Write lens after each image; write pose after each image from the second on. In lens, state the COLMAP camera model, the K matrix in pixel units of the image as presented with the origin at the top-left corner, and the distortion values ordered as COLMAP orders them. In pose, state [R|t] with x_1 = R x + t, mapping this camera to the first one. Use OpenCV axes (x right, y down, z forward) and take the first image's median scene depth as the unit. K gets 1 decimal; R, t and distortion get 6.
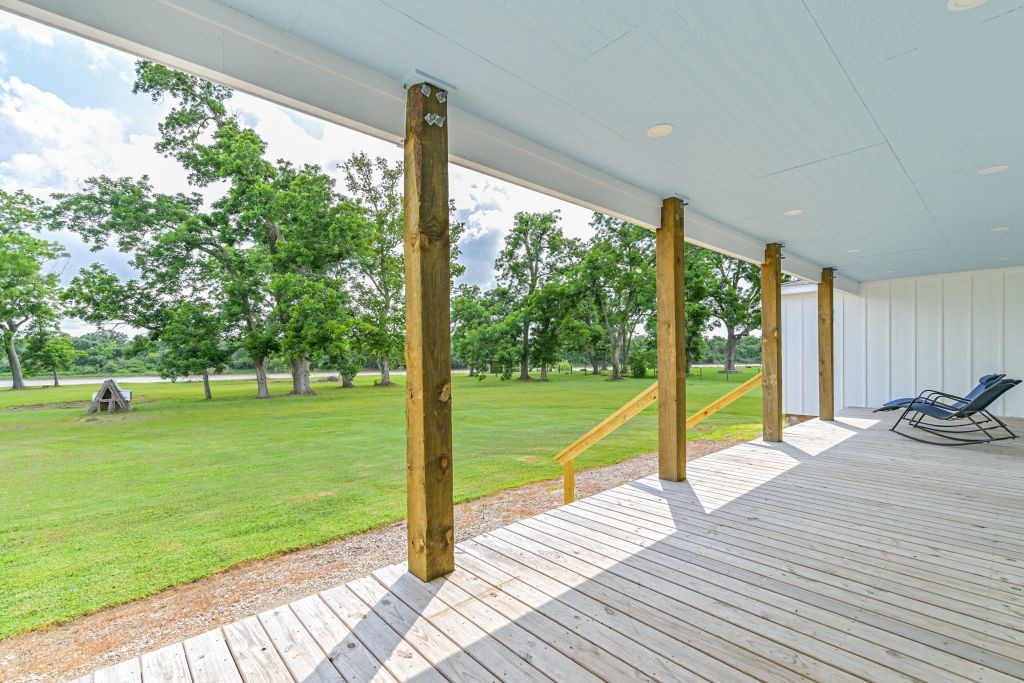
lens RADIAL K [[447.6, 0, 519.5], [0, 447.6, 358.1], [0, 0, 1]] dist [0.003776, 0.000850]
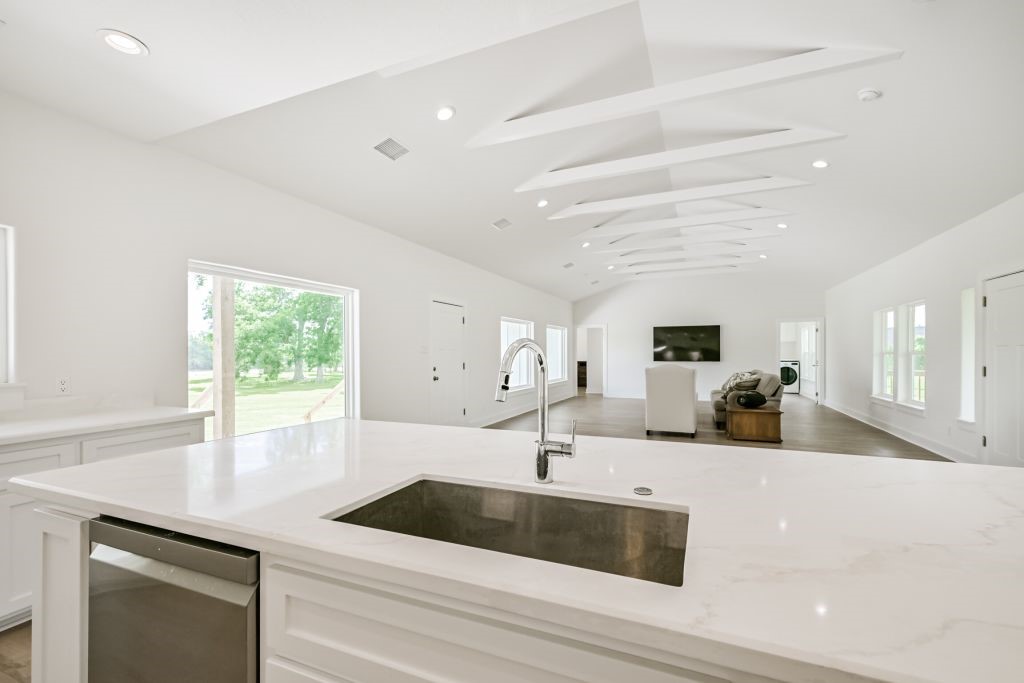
lens RADIAL K [[447.6, 0, 505.8], [0, 447.6, 355.4], [0, 0, 1]] dist [0.003776, 0.000850]
pose [[0.920406, 0.006517, 0.390909, 0.050062], [-0.004382, 0.999970, -0.006353, -0.001595], [-0.390939, 0.004134, 0.920407, -0.060919]]
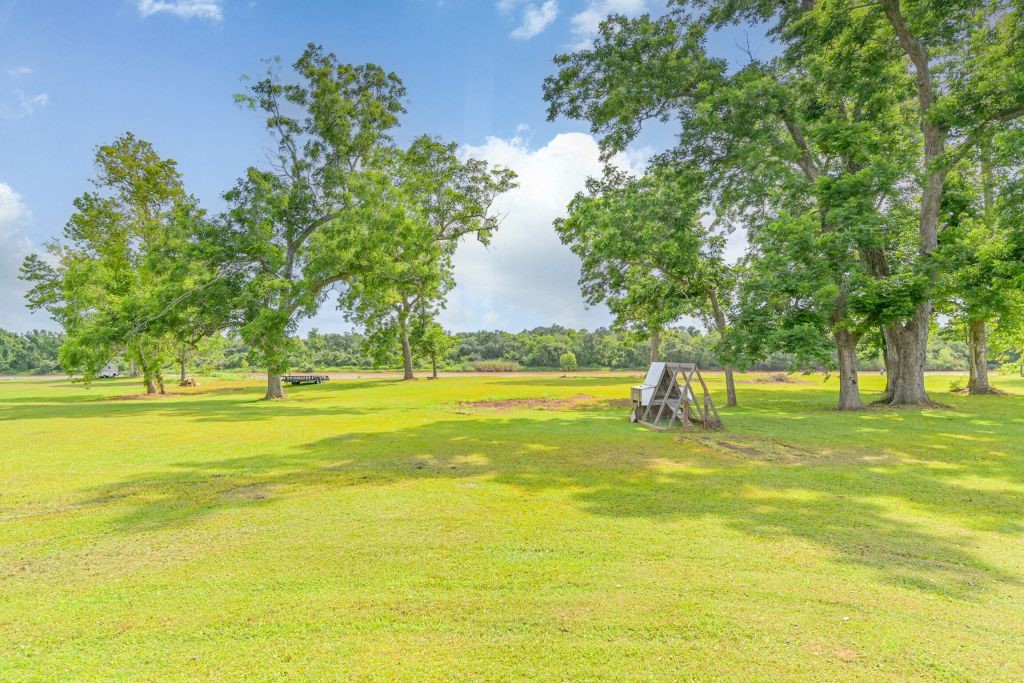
lens RADIAL K [[561.4, 0, 533.5], [0, 561.4, 357.6], [0, 0, 1]] dist [-0.005705, -0.000928]
pose [[0.874909, 0.007003, -0.484237, -0.407639], [-0.006731, 0.999975, 0.002300, 0.023069], [0.484240, 0.001247, 0.874934, 0.188894]]
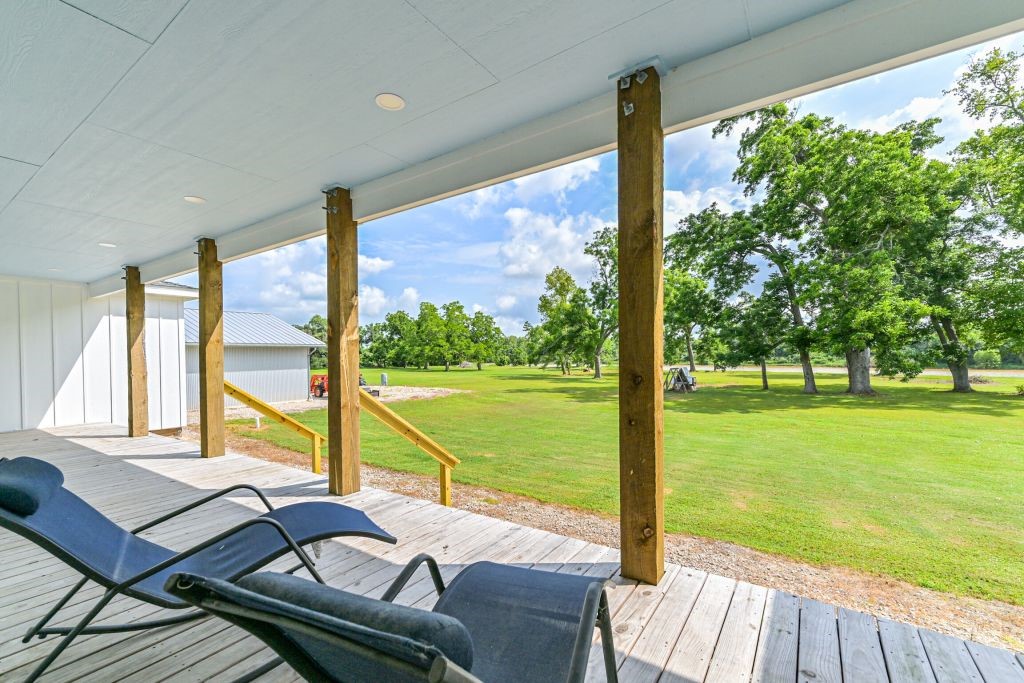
lens RADIAL K [[436.9, 0, 515.2], [0, 436.9, 357.7], [0, 0, 1]] dist [0.009705, 0.001451]
pose [[0.226641, 0.015748, -0.973851, 0.137916], [0.000701, 0.999866, 0.016332, -0.001654], [0.973978, -0.004384, 0.226599, 0.123152]]
